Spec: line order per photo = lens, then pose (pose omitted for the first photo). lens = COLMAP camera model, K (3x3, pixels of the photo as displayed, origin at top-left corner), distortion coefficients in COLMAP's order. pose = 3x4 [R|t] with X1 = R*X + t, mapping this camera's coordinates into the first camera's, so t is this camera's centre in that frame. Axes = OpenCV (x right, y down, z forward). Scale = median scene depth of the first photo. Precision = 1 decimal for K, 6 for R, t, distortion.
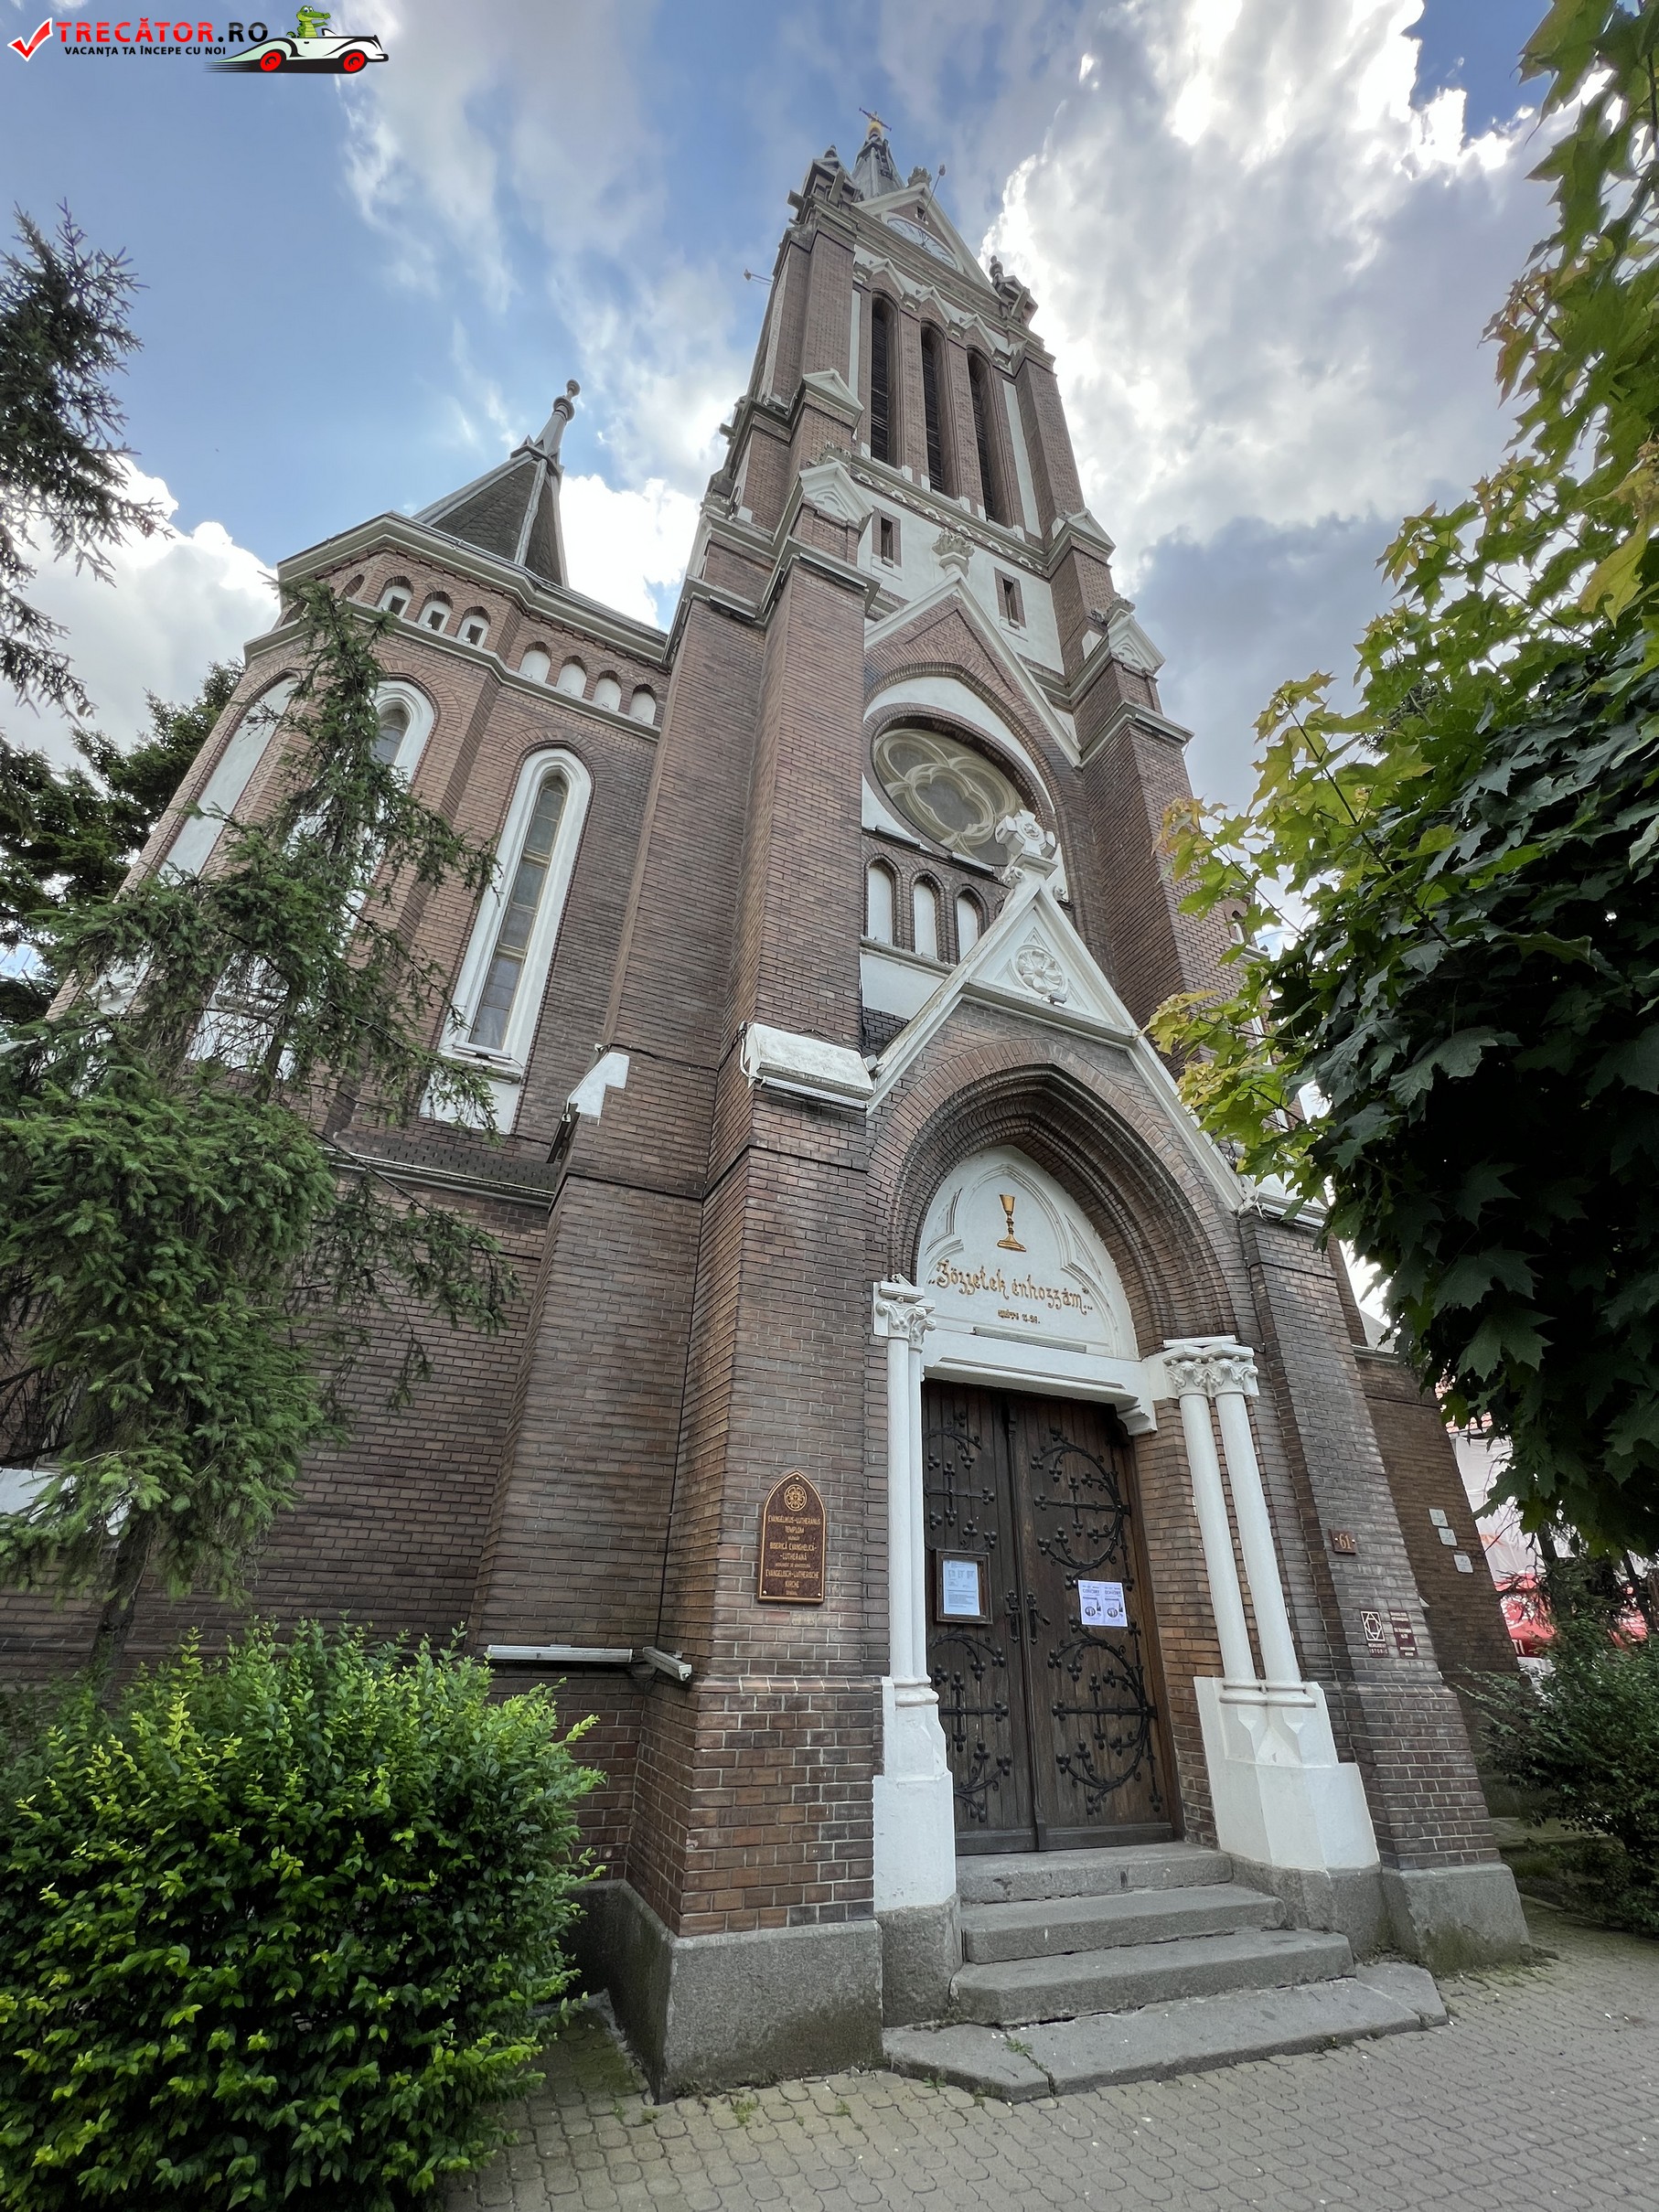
lens RADIAL K [[899.1, 0, 821.9], [0, 899.1, 1106.8], [0, 0, 1]] dist [-0.004002, 0.000131]
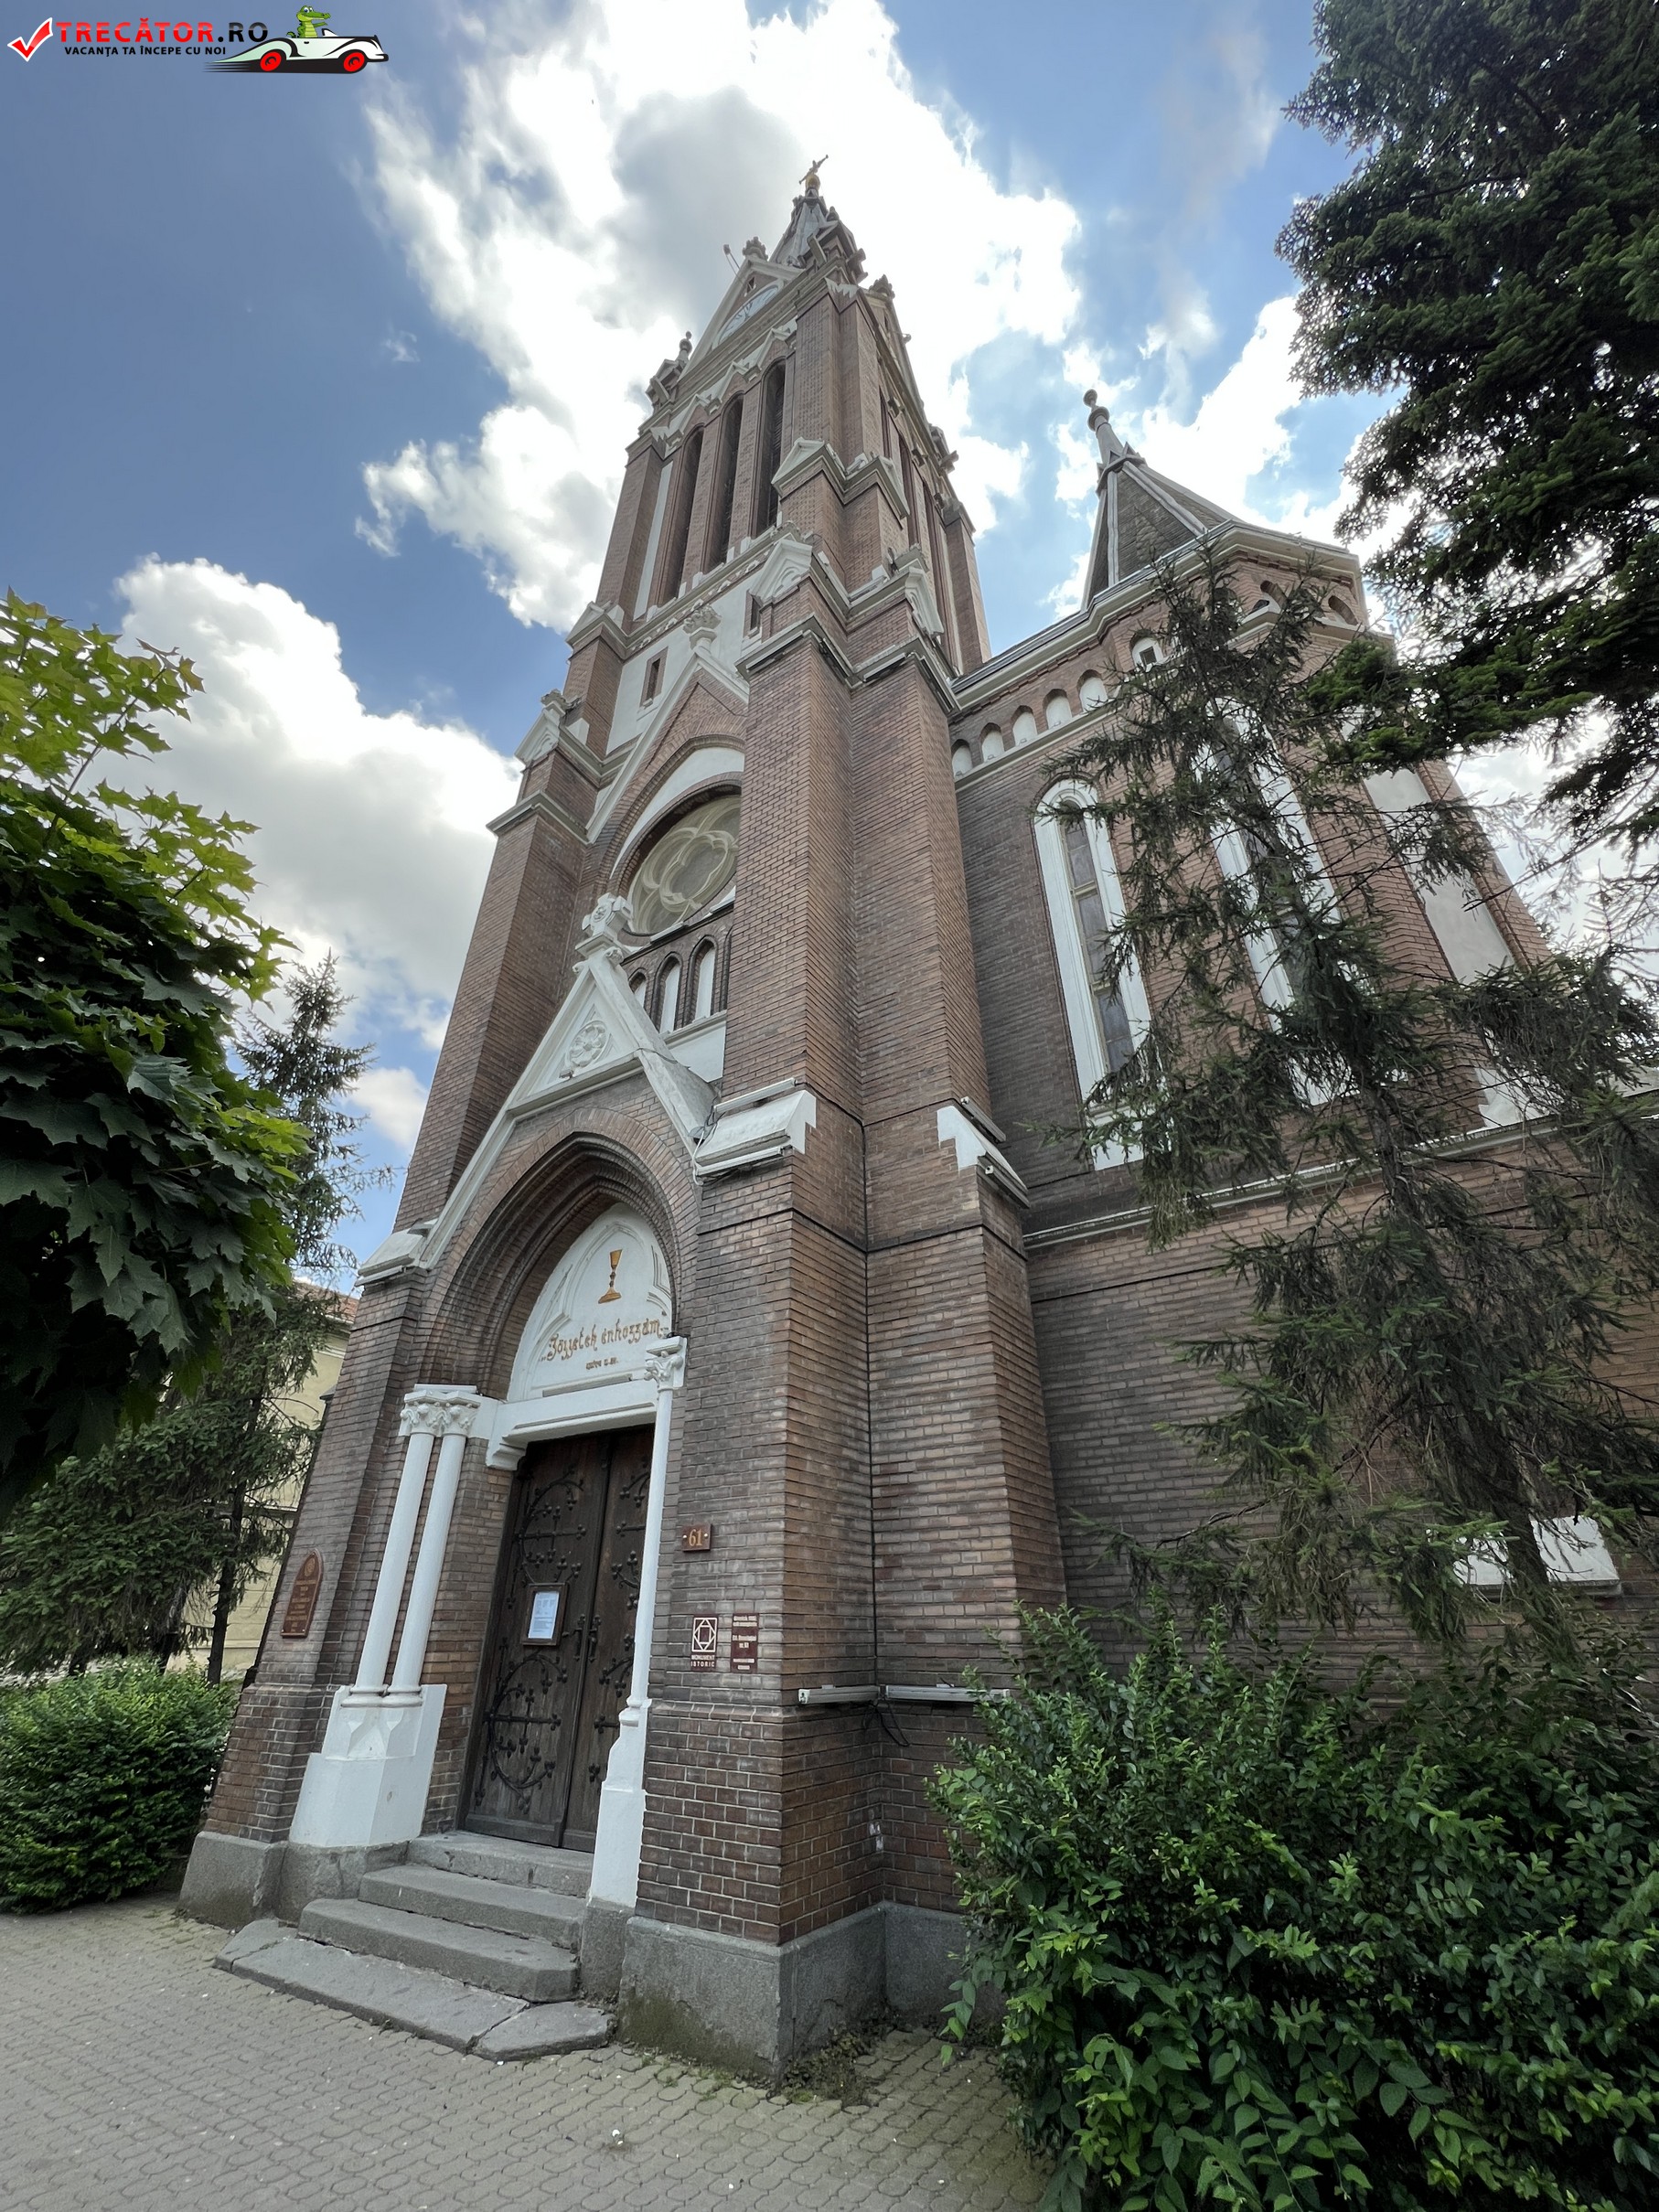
lens RADIAL K [[899.1, 0, 821.9], [0, 899.1, 1106.8], [0, 0, 1]] dist [-0.004002, 0.000131]
pose [[0.535797, -0.456661, -0.710199, 1.498660], [0.437226, 0.869625, -0.229316, 0.384153], [0.722327, -0.187651, 0.665606, 0.601655]]
